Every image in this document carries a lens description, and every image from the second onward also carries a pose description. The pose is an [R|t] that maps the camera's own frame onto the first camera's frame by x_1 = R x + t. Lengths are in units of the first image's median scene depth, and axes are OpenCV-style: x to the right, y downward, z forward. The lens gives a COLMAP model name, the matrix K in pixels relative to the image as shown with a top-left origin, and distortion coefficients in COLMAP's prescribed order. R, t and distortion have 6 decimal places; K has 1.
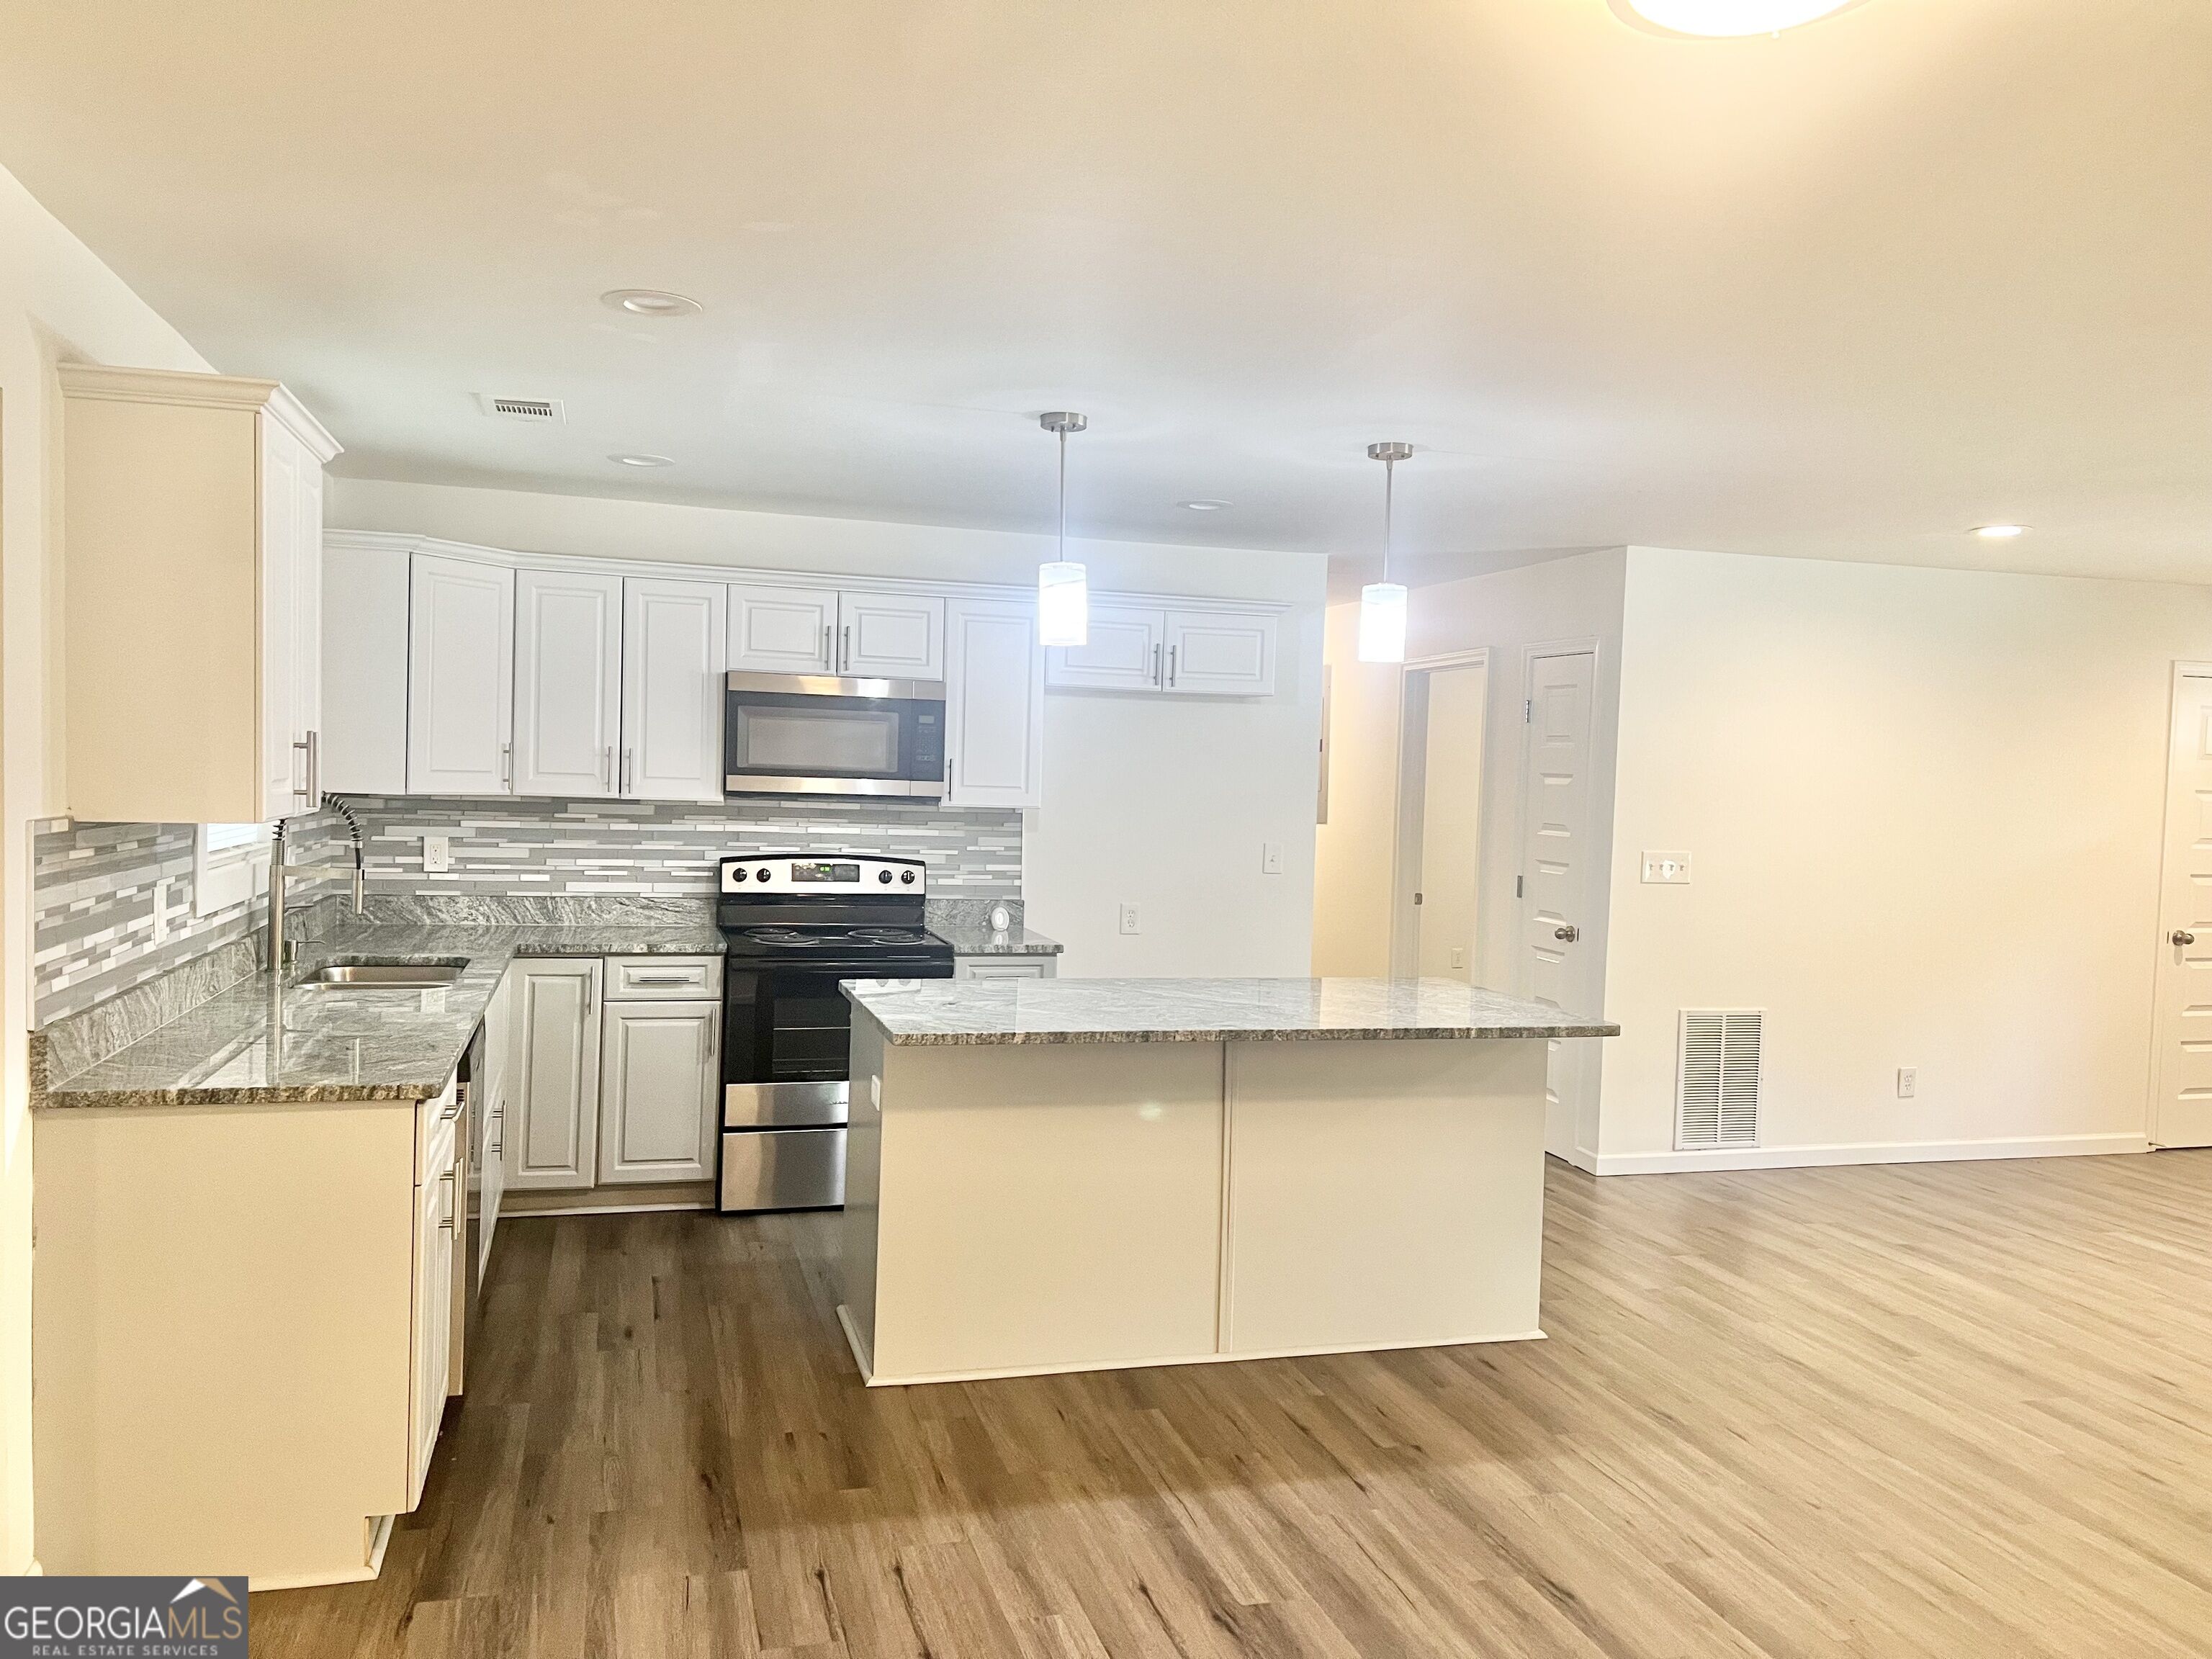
lens RADIAL K [[1674.2, 0, 1107.7], [0, 1674.2, 832.6], [0, 0, 1]] dist [0.057204, -0.059725]
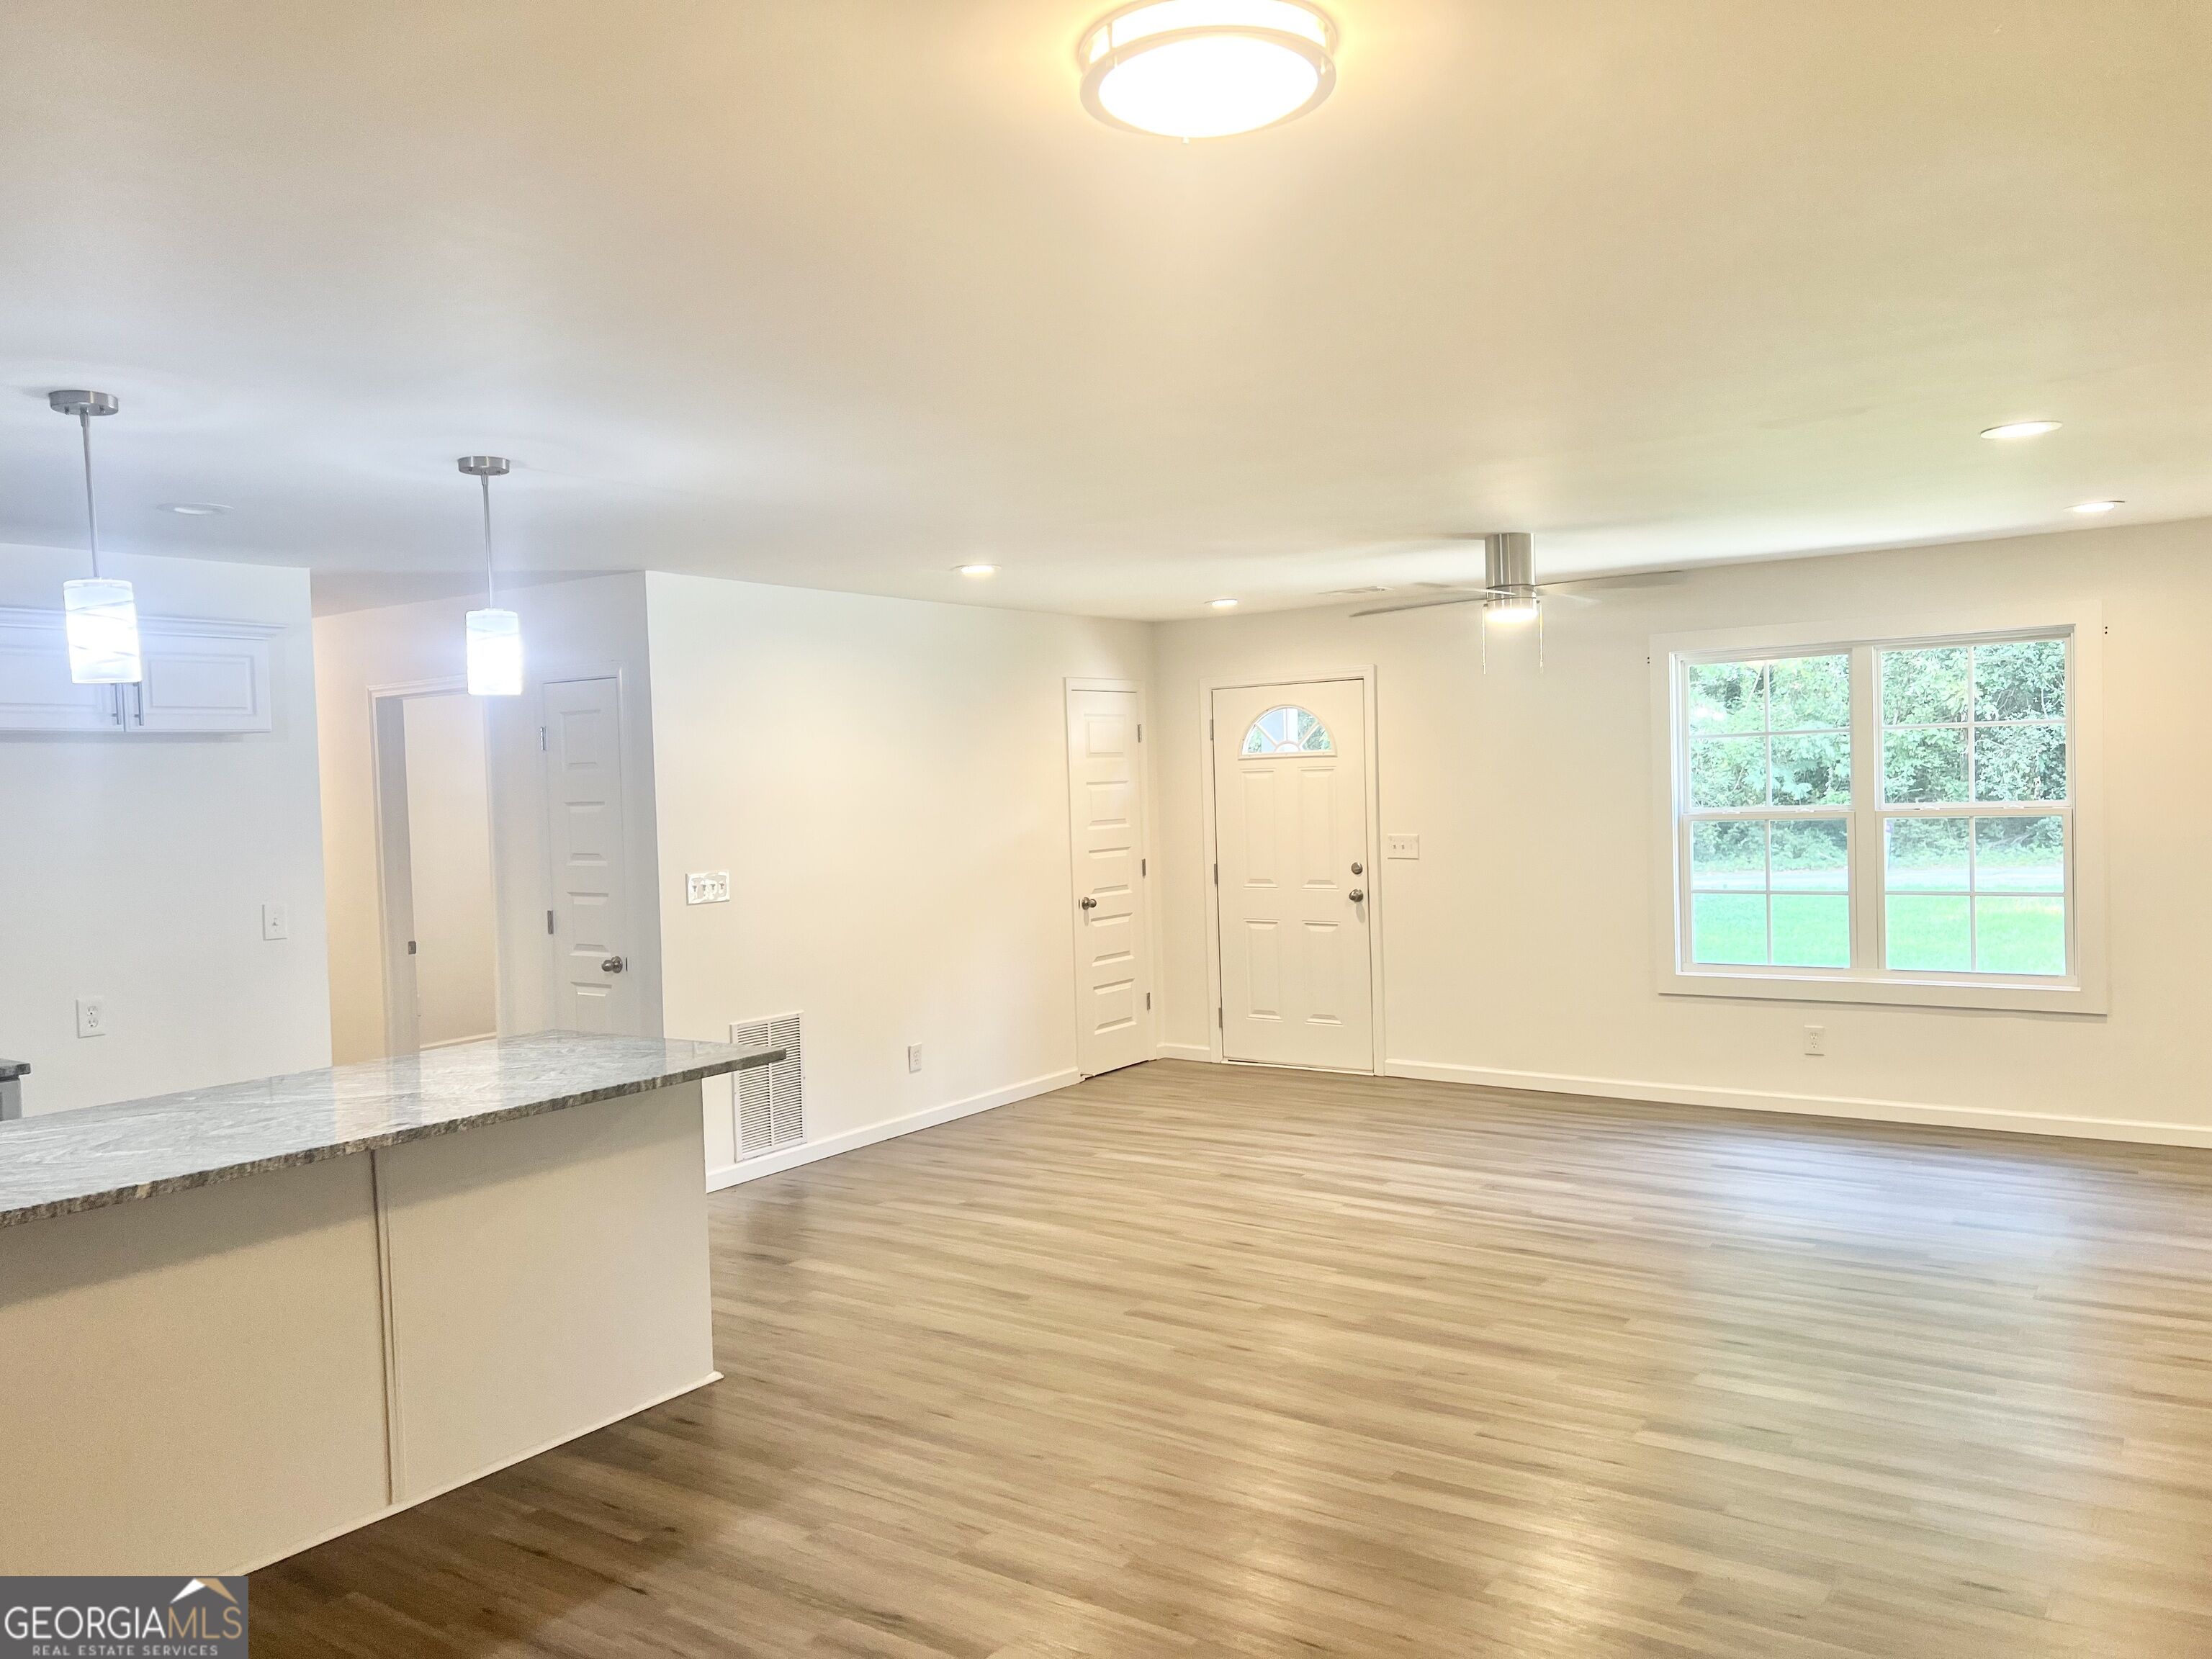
lens RADIAL K [[1674.2, 0, 1107.7], [0, 1674.2, 832.6], [0, 0, 1]] dist [0.057204, -0.059725]
pose [[0.779781, -0.078034, 0.621171, -0.165109], [0.082648, 0.996349, 0.021414, -0.021579], [-0.620574, 0.034640, 0.783383, 0.085346]]
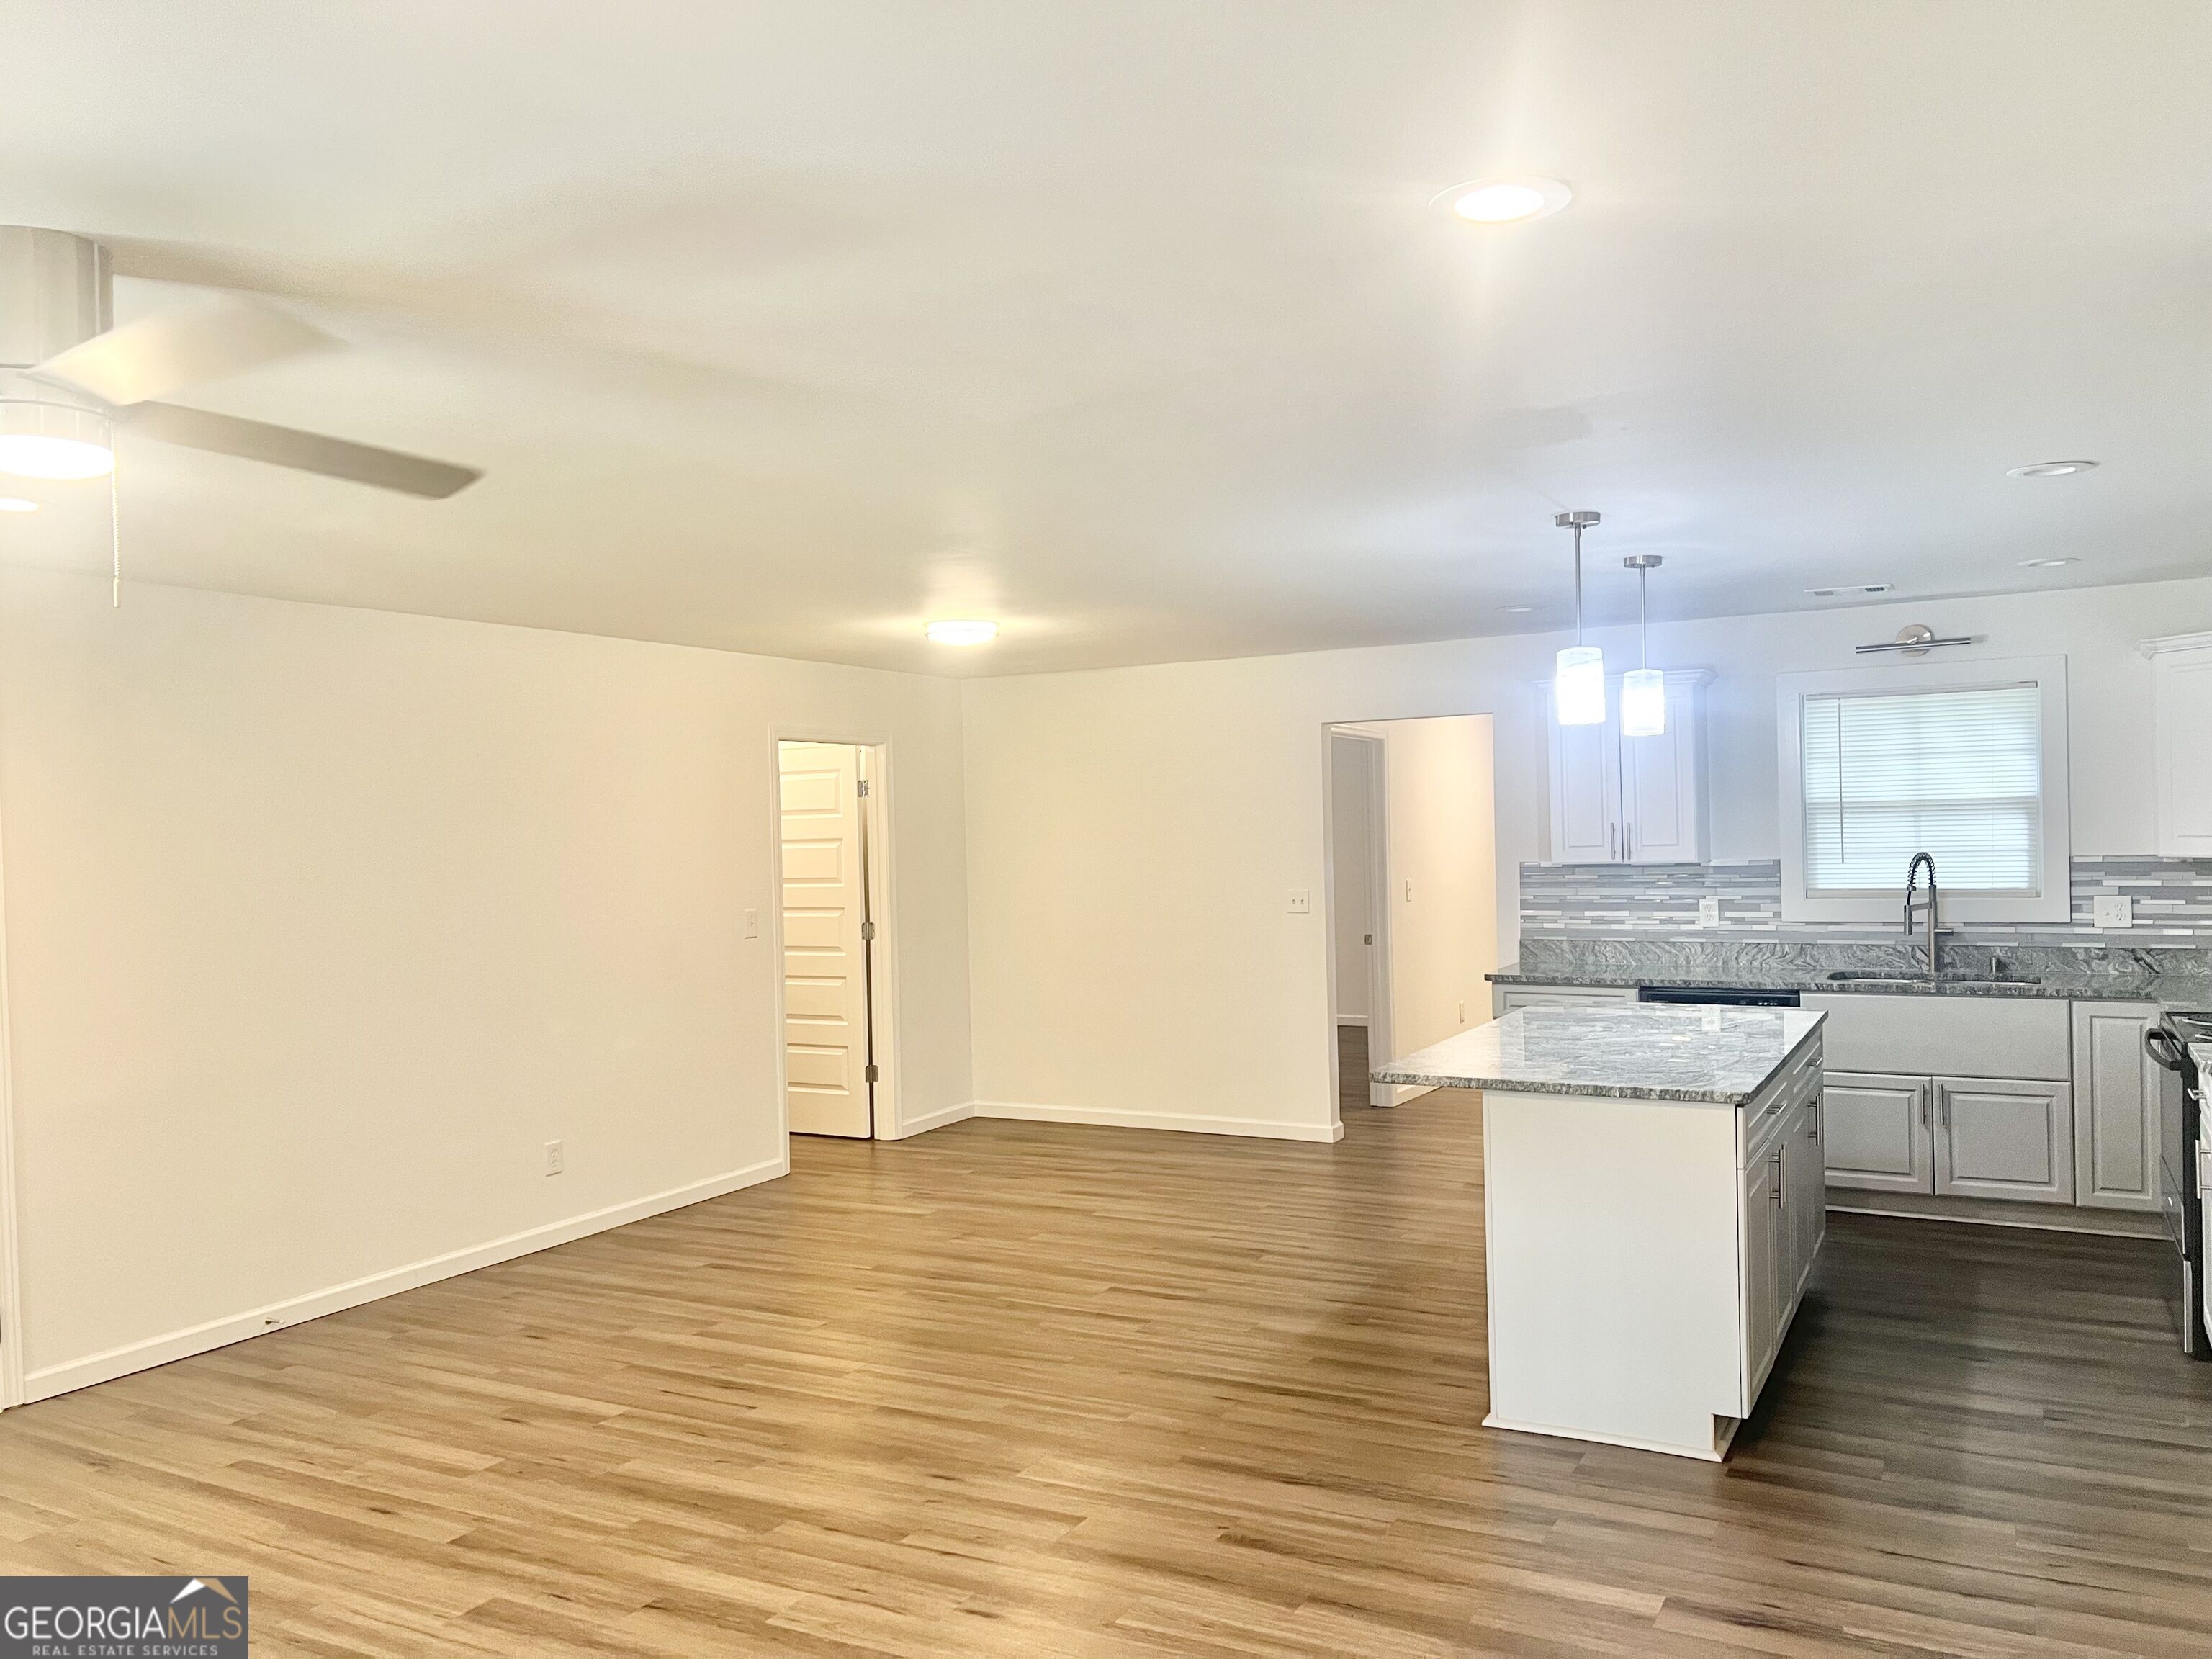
lens RADIAL K [[1674.2, 0, 1107.7], [0, 1674.2, 832.6], [0, 0, 1]] dist [0.057204, -0.059725]
pose [[-0.709579, -0.010339, -0.704550, 1.179654], [-0.023443, 0.999685, 0.008940, -0.042579], [0.704236, 0.022860, -0.709598, 1.652312]]
